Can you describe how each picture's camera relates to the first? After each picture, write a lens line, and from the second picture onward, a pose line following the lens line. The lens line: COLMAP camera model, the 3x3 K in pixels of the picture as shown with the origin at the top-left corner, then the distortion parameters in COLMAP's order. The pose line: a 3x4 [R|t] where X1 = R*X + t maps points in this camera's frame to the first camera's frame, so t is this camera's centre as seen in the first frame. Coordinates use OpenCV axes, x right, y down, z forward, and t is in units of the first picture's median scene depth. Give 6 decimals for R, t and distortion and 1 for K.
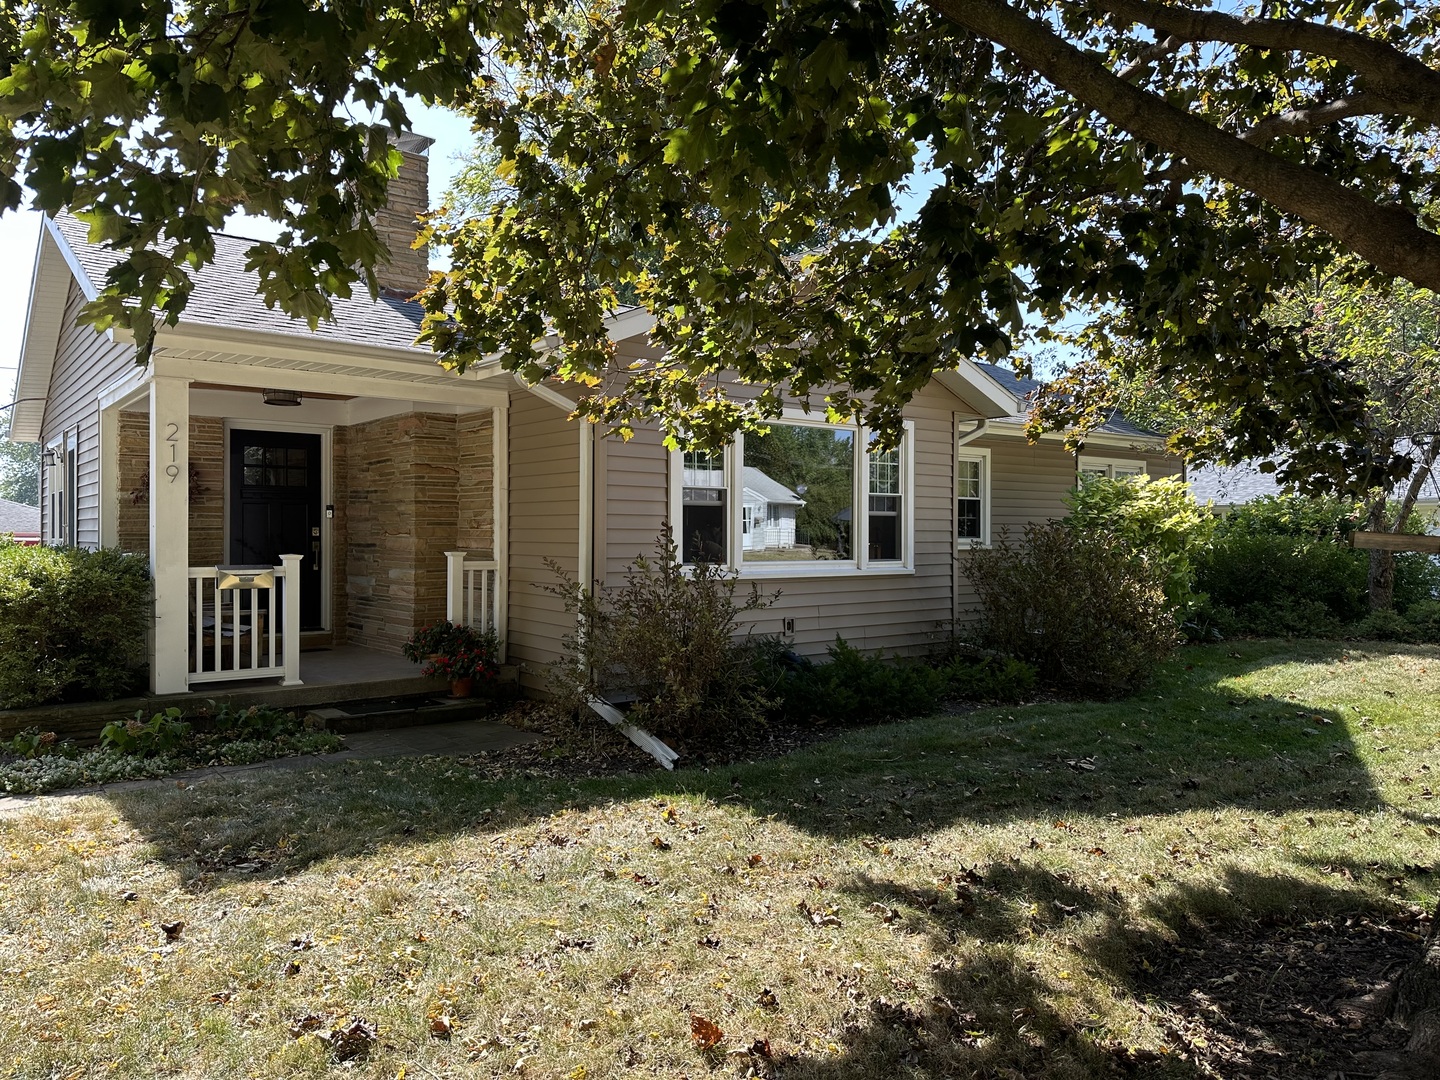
lens RADIAL K [[1014.4, 0, 720.0], [0, 1014.4, 540.0], [0, 0, 1]] dist [0.139806, -0.182565]
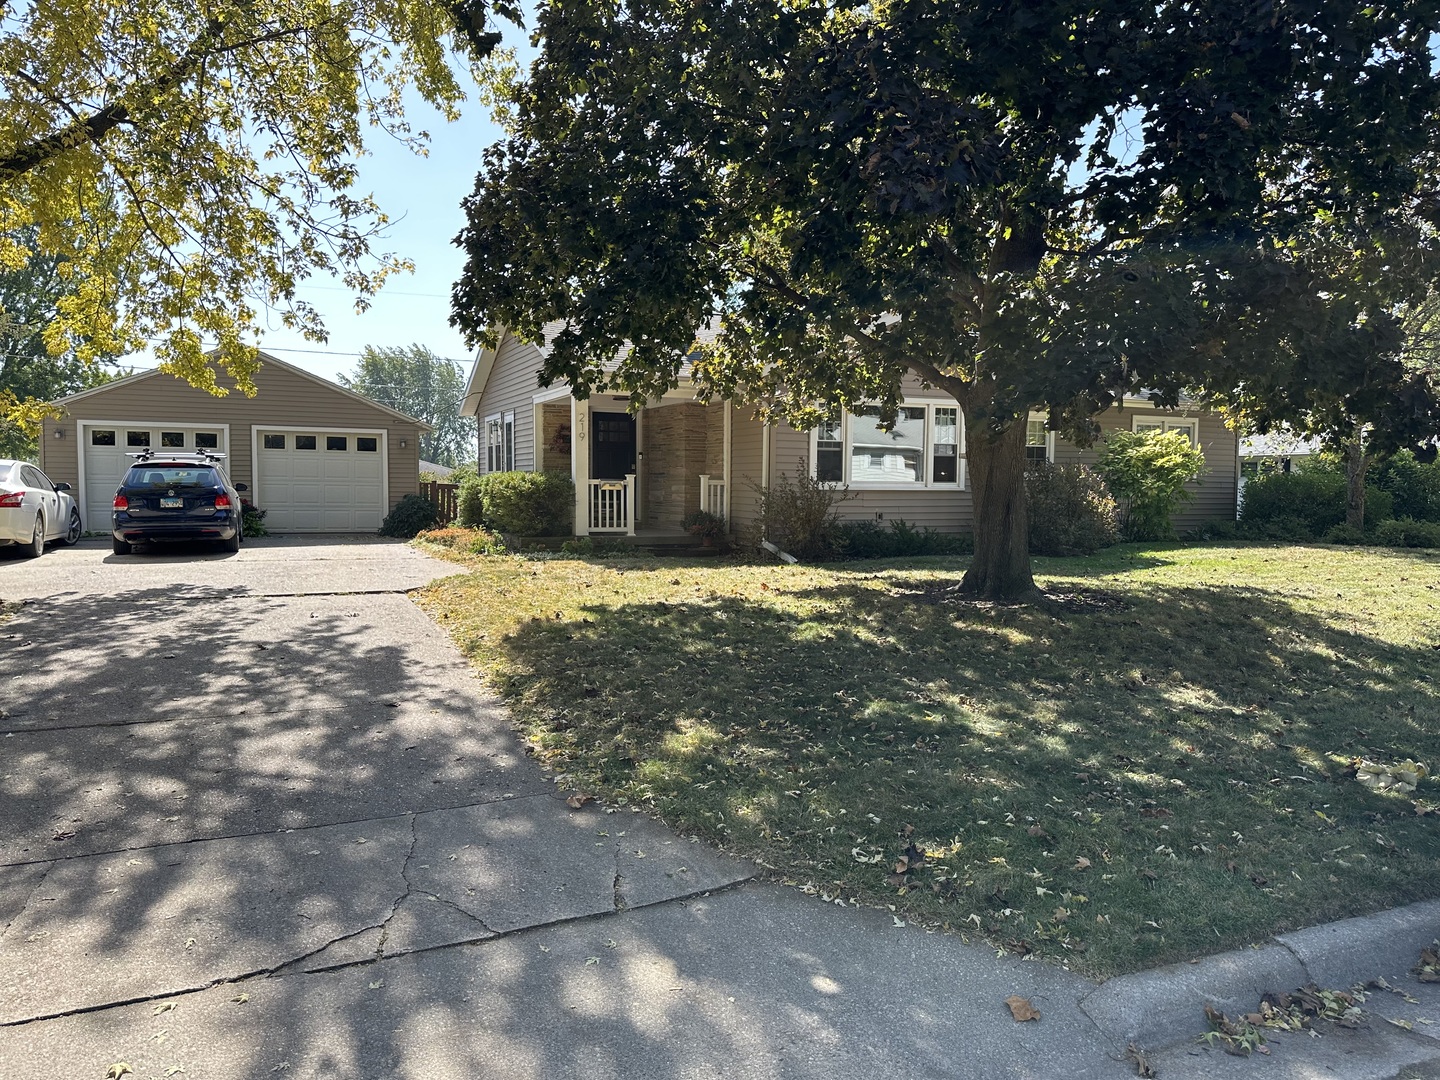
lens RADIAL K [[1014.4, 0, 720.0], [0, 1014.4, 540.0], [0, 0, 1]] dist [0.139806, -0.182565]
pose [[0.969607, 0.018509, -0.243966, 0.248639], [-0.007081, 0.998840, 0.047634, 0.043239], [0.244565, -0.044459, 0.968613, -0.888713]]
